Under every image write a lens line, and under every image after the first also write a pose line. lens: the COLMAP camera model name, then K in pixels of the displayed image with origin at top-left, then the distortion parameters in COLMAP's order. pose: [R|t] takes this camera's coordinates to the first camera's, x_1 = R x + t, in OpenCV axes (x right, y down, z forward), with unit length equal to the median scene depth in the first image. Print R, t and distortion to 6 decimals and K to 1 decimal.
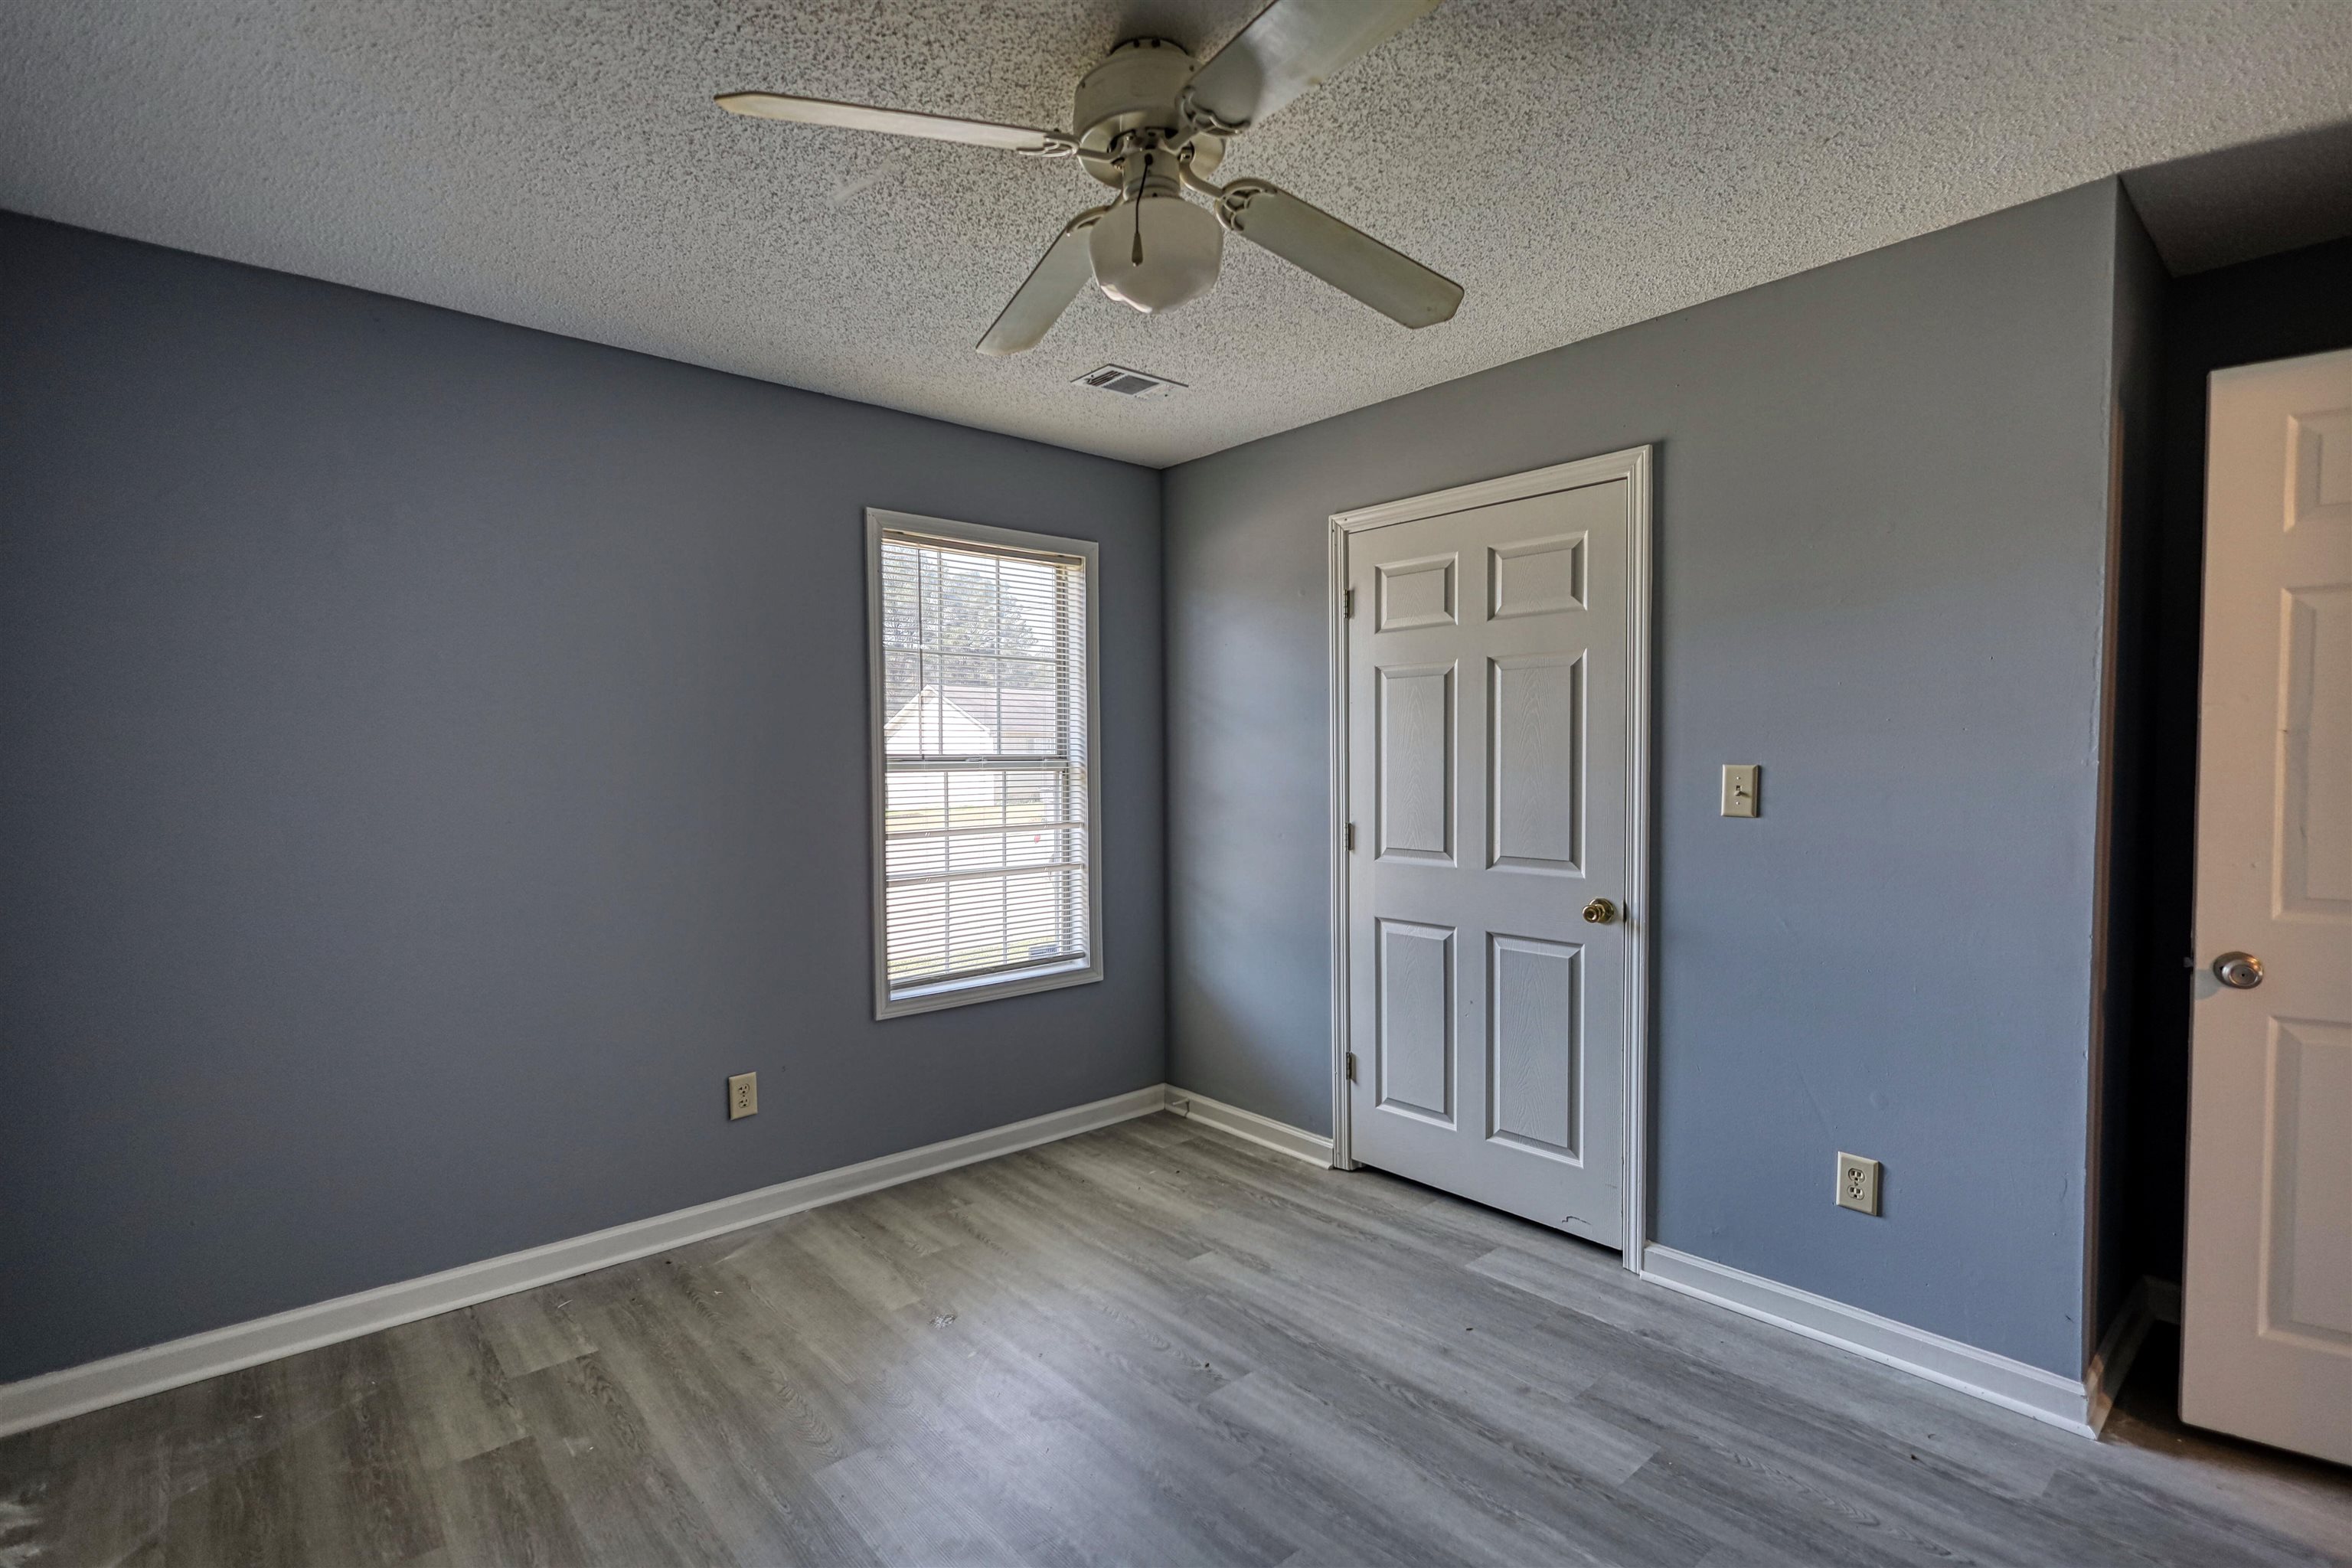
lens RADIAL K [[1084.5, 0, 1170.6], [0, 1084.5, 793.1], [0, 0, 1]] dist [-0.002702, -0.000769]
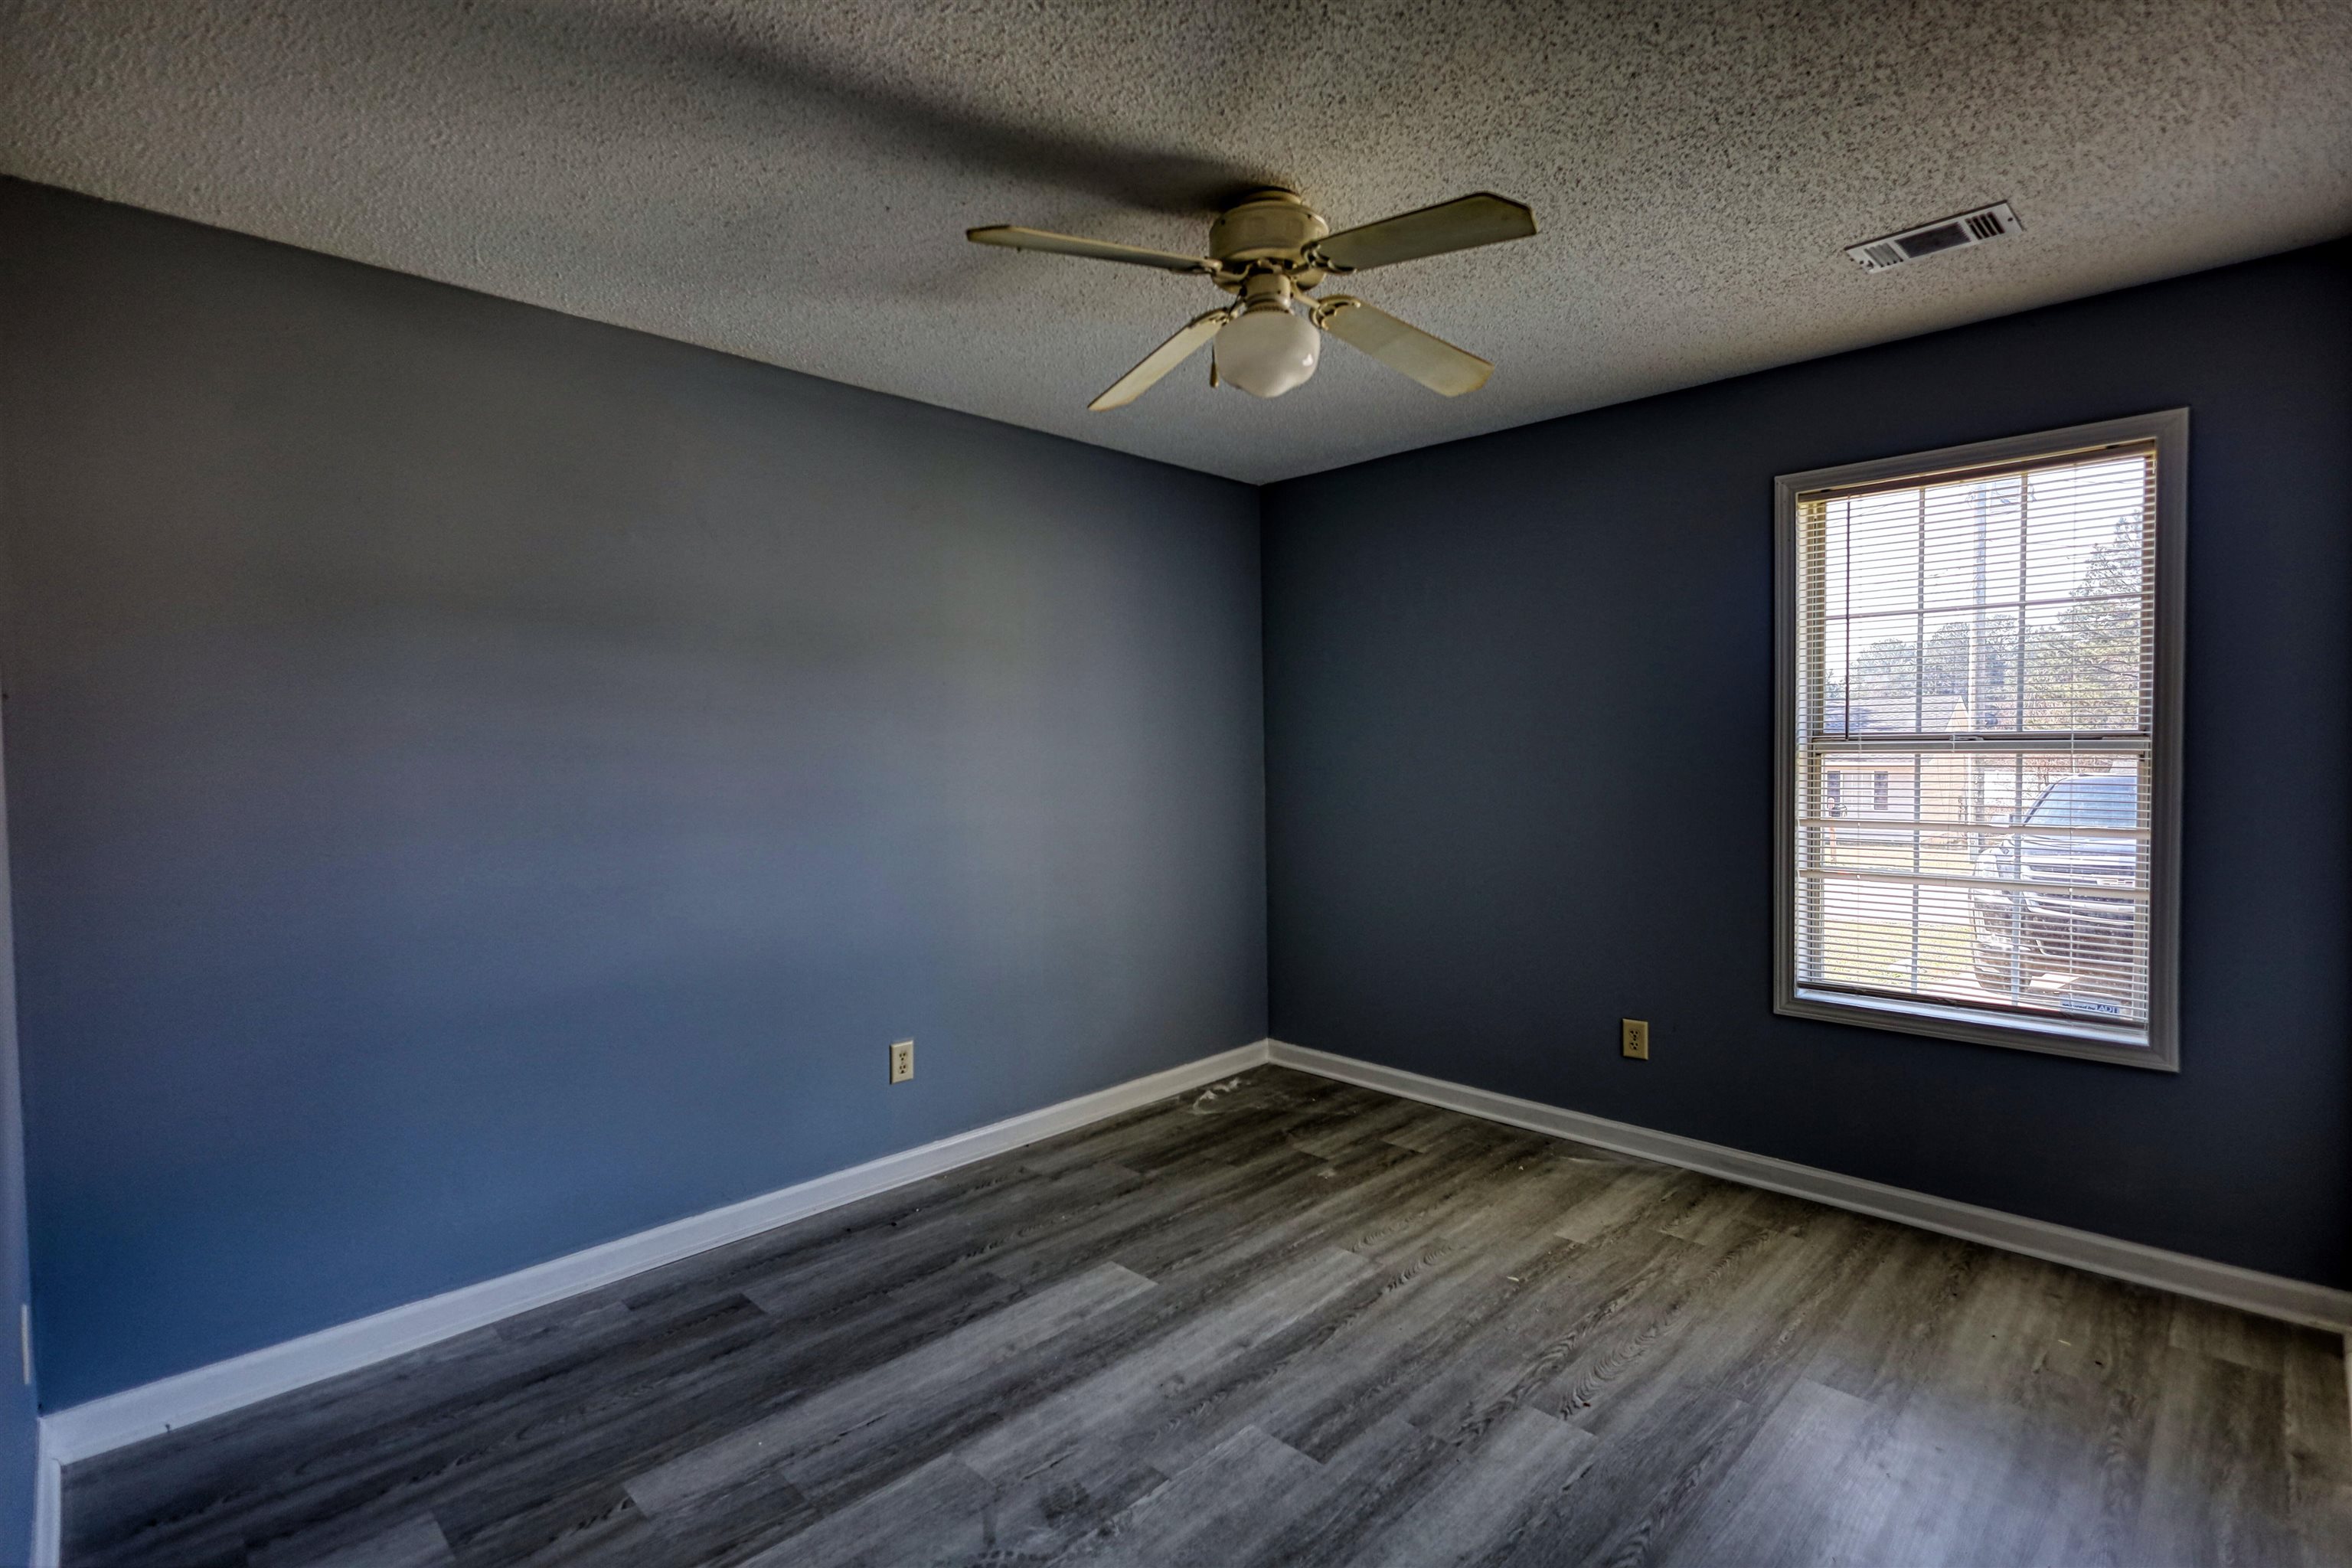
lens RADIAL K [[1084.5, 0, 1170.6], [0, 1084.5, 793.1], [0, 0, 1]] dist [-0.002702, -0.000769]
pose [[0.077579, 0.051856, -0.995637, 0.761108], [-0.014930, 0.998595, 0.050846, -0.029442], [0.996874, 0.010920, 0.078244, 0.481994]]
